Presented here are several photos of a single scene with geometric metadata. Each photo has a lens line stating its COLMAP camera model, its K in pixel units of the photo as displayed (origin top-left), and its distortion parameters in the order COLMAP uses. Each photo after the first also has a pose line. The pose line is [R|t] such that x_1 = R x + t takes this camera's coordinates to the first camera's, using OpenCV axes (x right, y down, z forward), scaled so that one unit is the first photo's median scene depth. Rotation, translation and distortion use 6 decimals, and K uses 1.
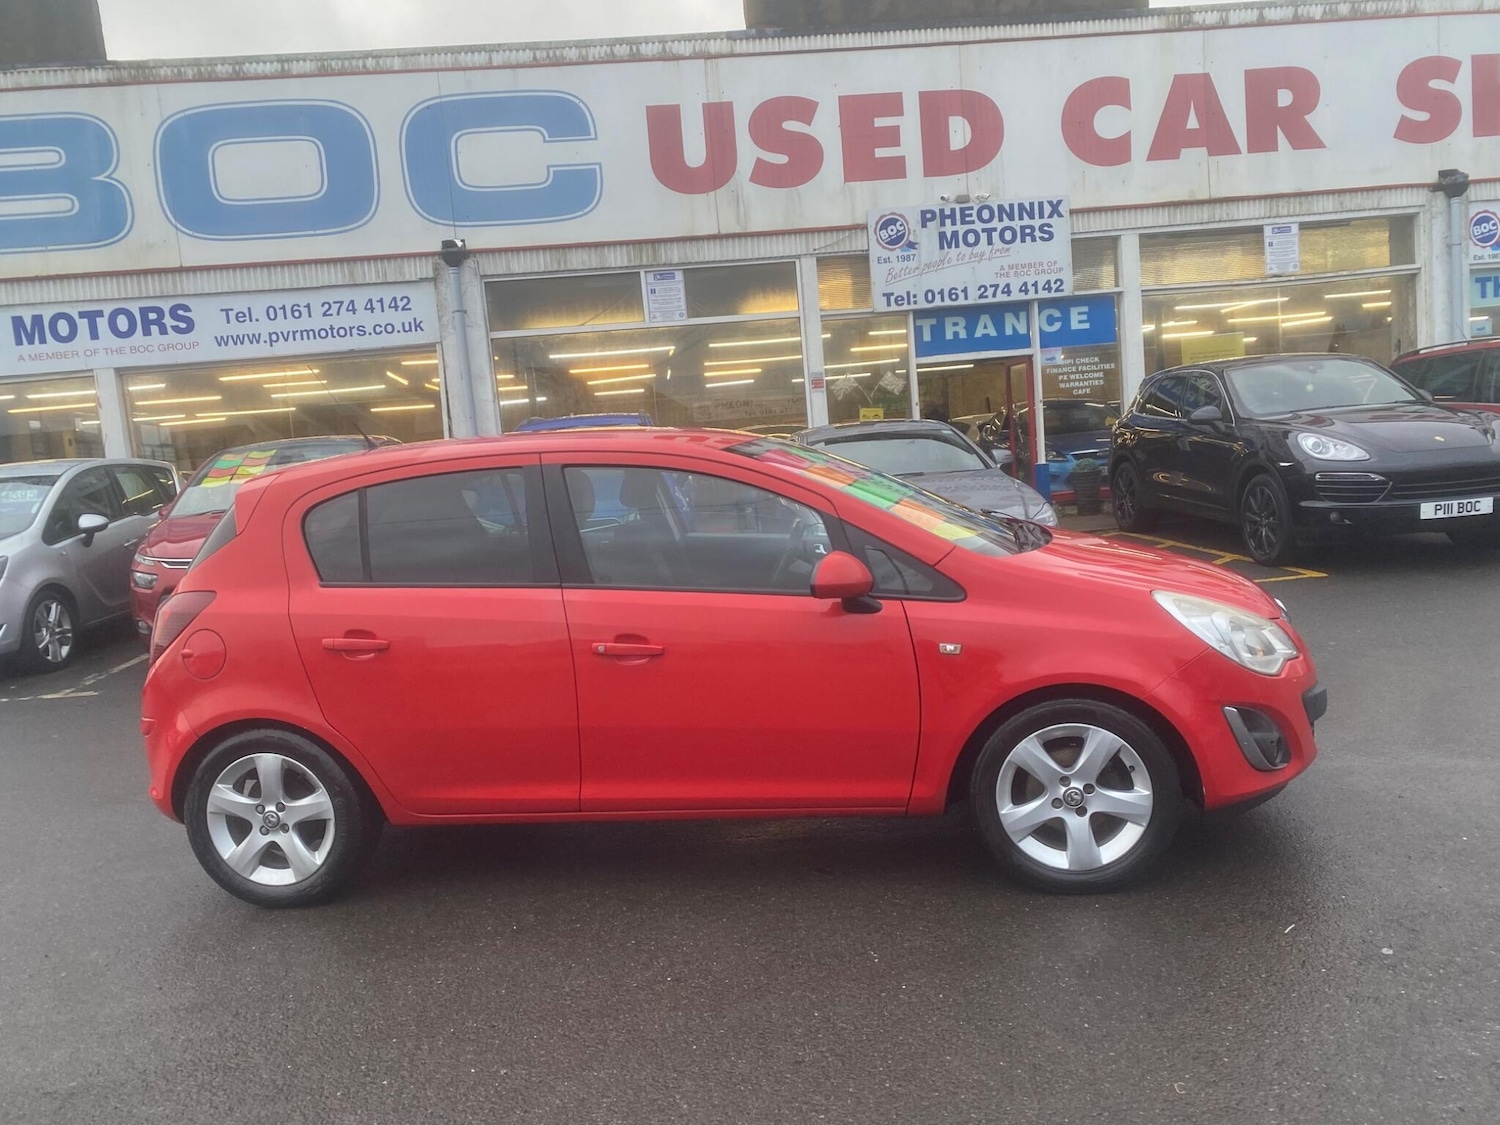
lens RADIAL K [[1141.0, 0, 762.3], [0, 1141.0, 576.7], [0, 0, 1]] dist [0.027493, -0.026312]
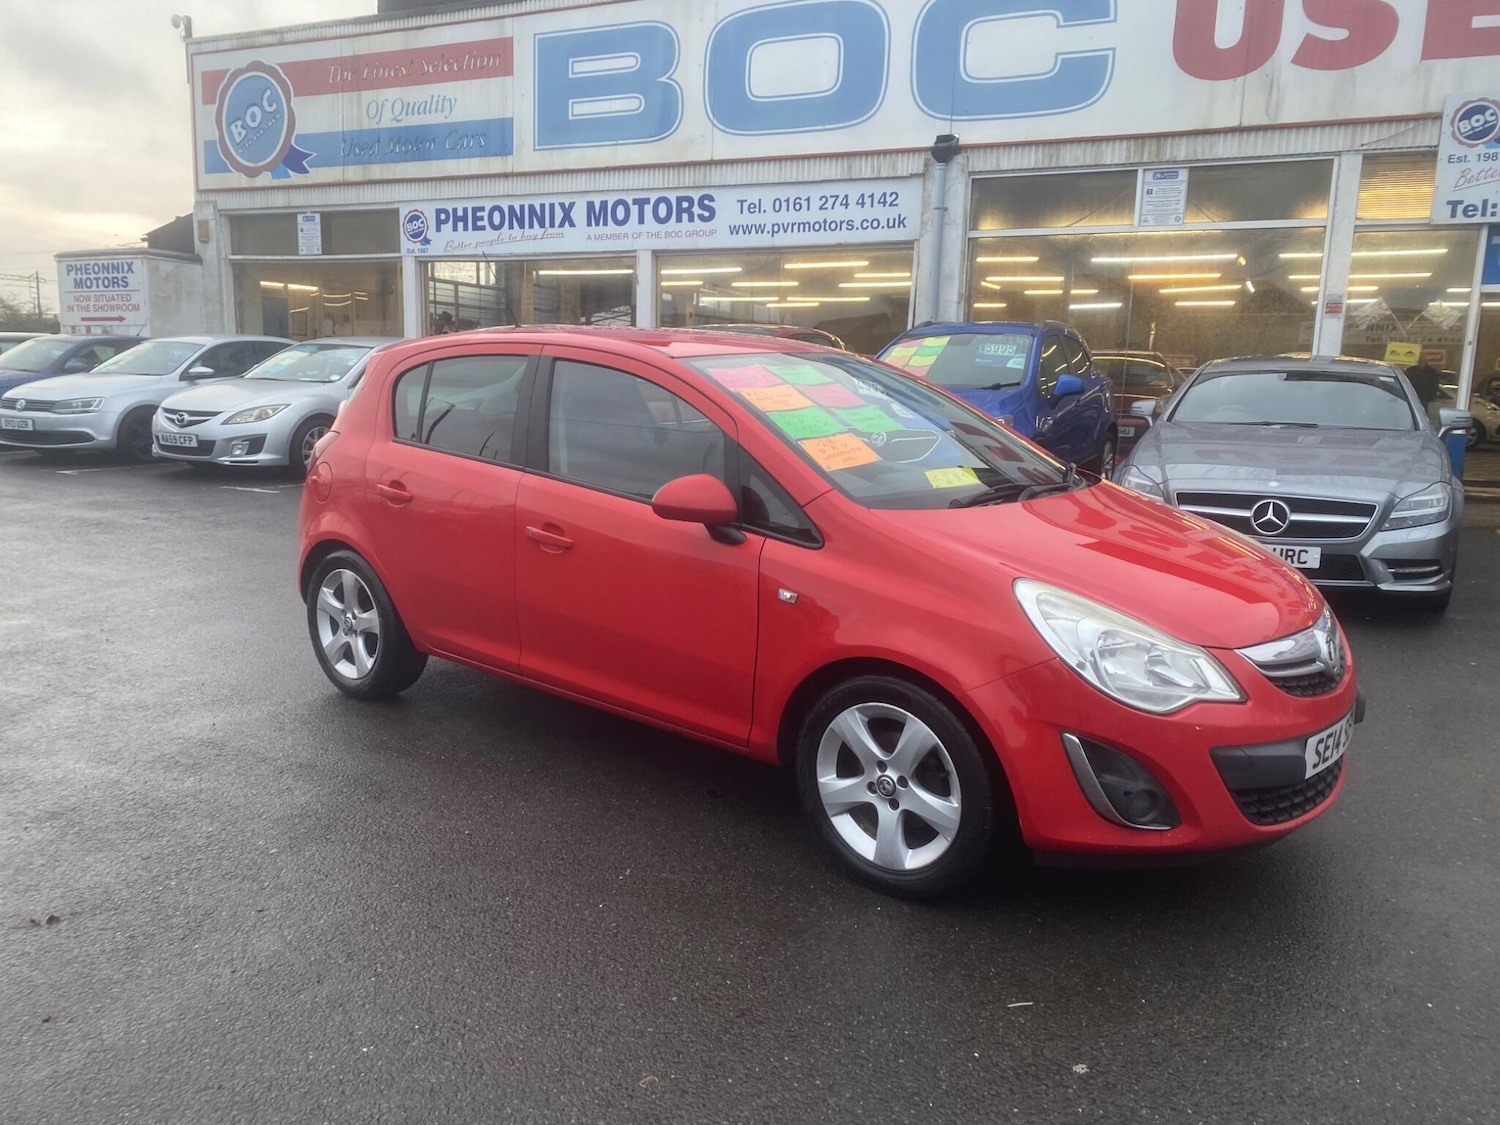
lens RADIAL K [[1141.0, 0, 737.9], [0, 1141.0, 579.4], [0, 0, 1]] dist [0.027493, -0.026312]
pose [[0.844105, 0.195528, -0.499256, 0.148623], [-0.151863, 0.980193, 0.127123, -0.015588], [0.514223, -0.031486, 0.857078, 0.045936]]
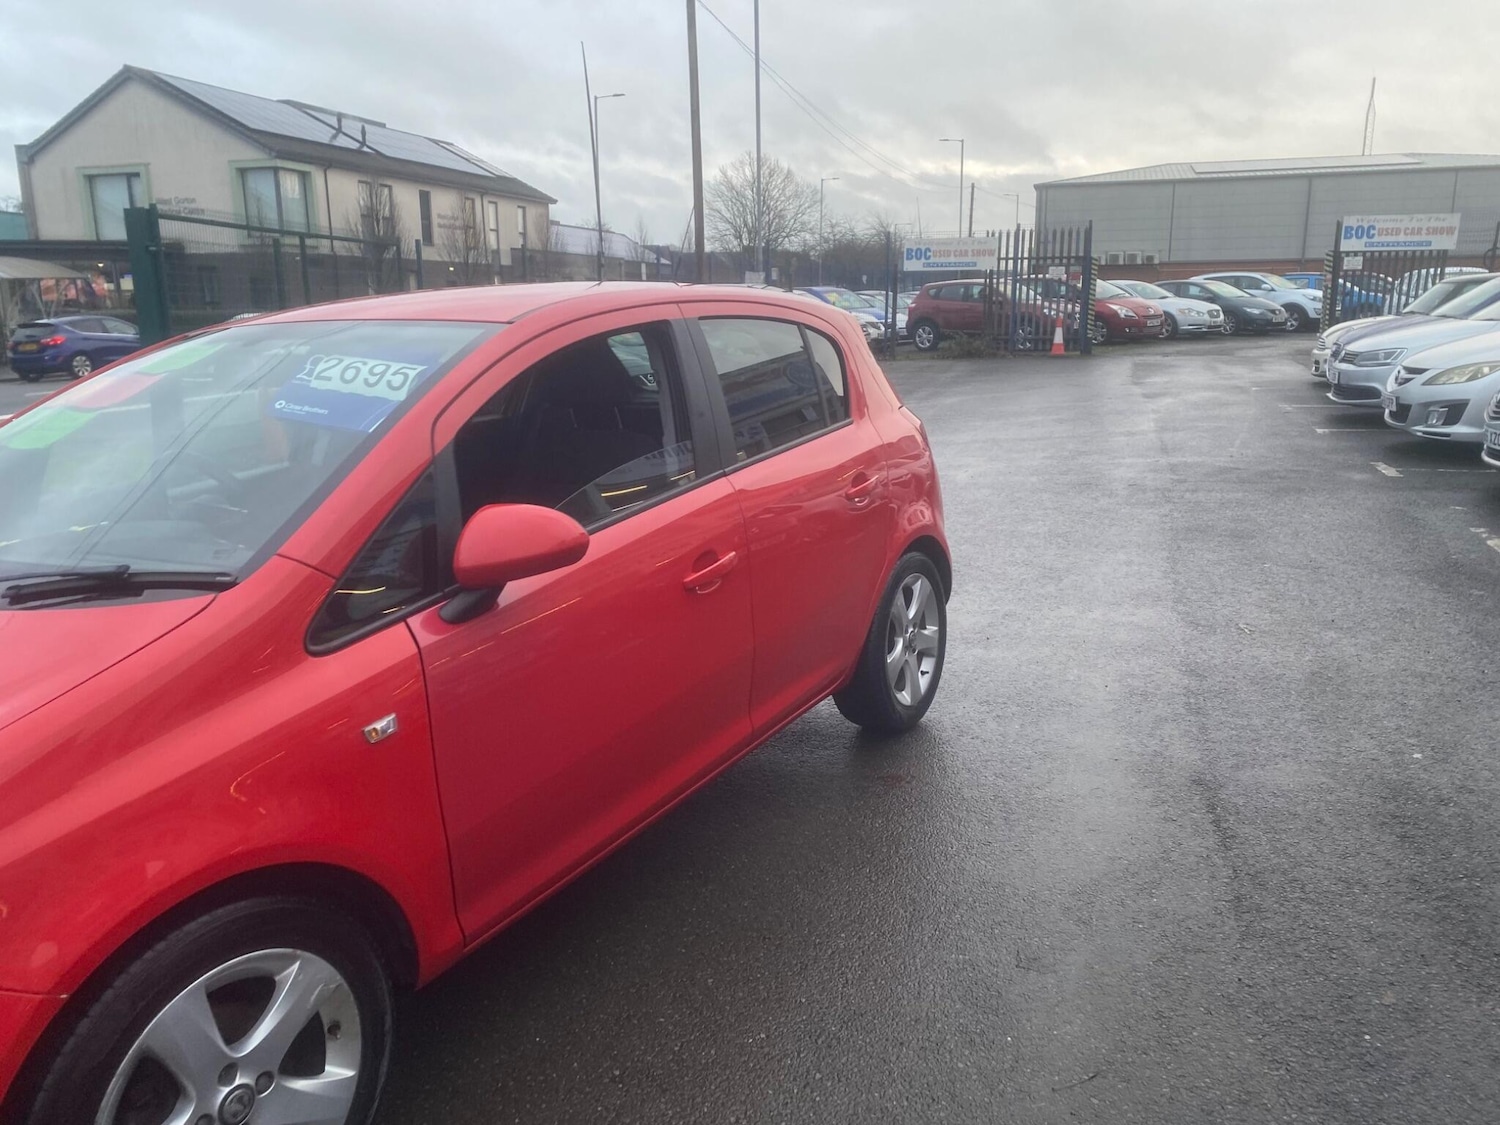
lens RADIAL K [[1140.8, 0, 749.0], [0, 1140.8, 574.5], [0, 0, 1]] dist [0.029142, -0.027086]
pose [[-0.382729, 0.298419, -0.874337, 0.157133], [-0.047094, 0.938862, 0.341057, -0.068570], [0.922660, 0.171708, -0.345276, 0.460852]]
